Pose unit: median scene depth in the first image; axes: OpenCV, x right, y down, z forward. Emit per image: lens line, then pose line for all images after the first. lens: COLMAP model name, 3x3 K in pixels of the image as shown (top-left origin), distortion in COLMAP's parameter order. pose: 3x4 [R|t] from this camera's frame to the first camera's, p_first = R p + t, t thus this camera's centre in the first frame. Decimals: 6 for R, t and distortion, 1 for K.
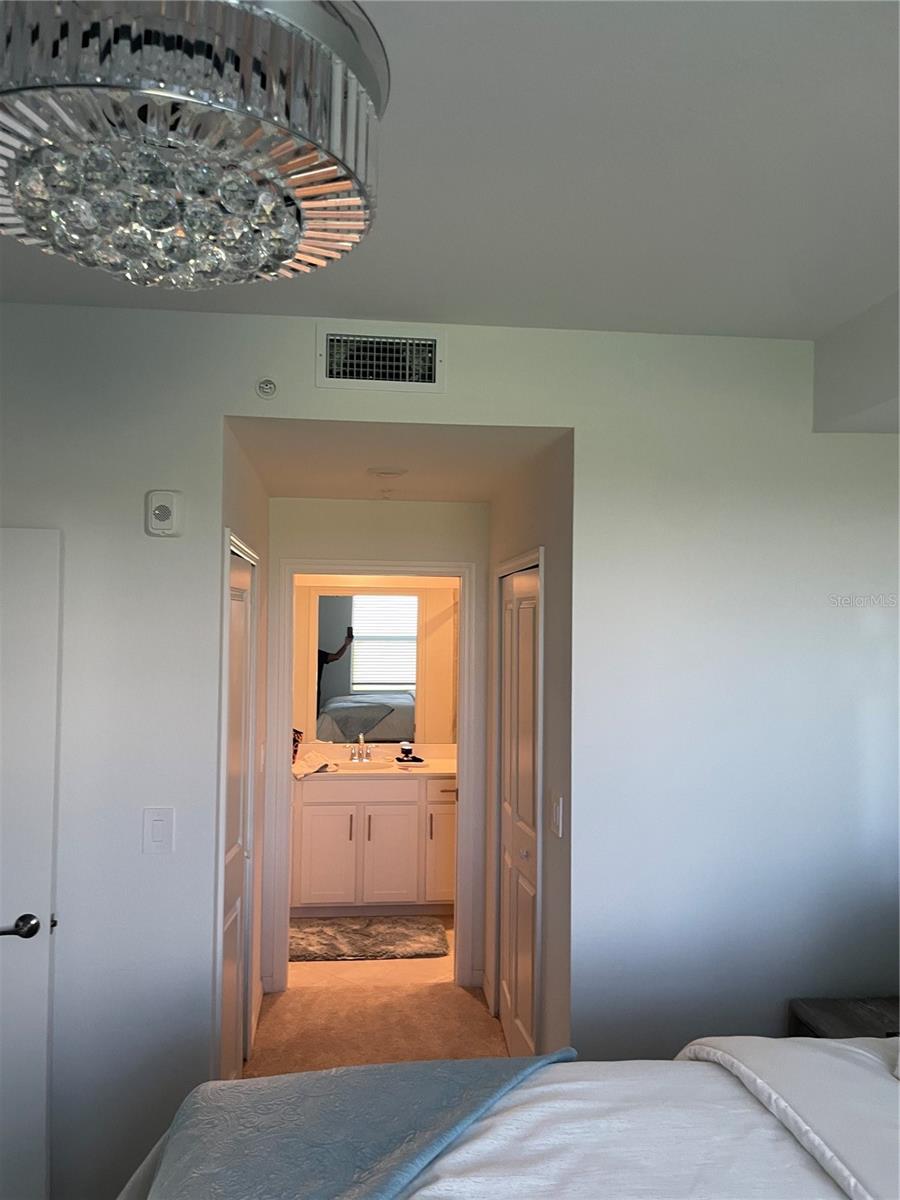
lens RADIAL K [[903.7, 0, 450.0], [0, 903.7, 600.0], [0, 0, 1]] dist [0.008440, -0.003690]
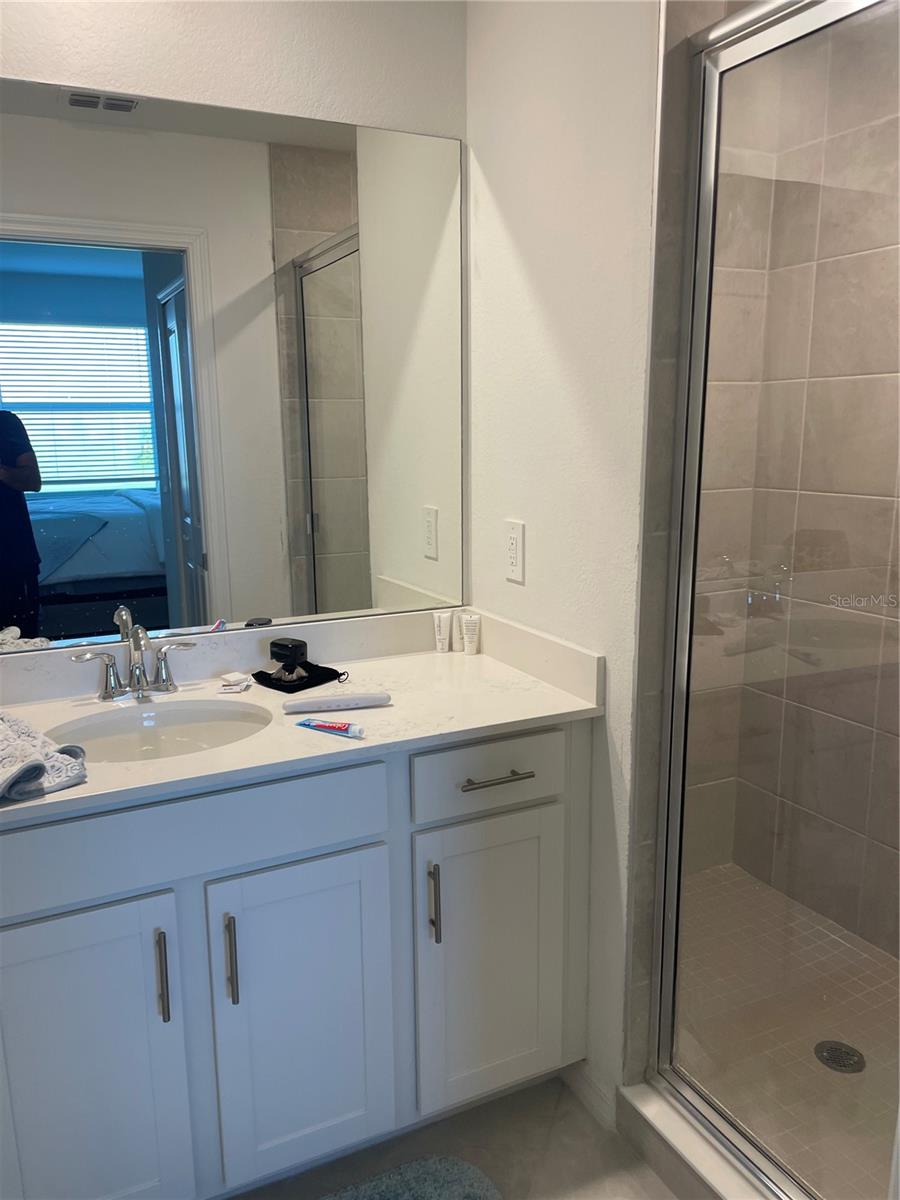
lens RADIAL K [[903.7, 0, 450.0], [0, 903.7, 600.0], [0, 0, 1]] dist [0.008440, -0.003690]
pose [[0.939558, -0.093713, 0.329314, -0.098675], [0.020107, 0.975256, 0.220161, 0.078648], [-0.341798, -0.200233, 0.918194, 0.685138]]
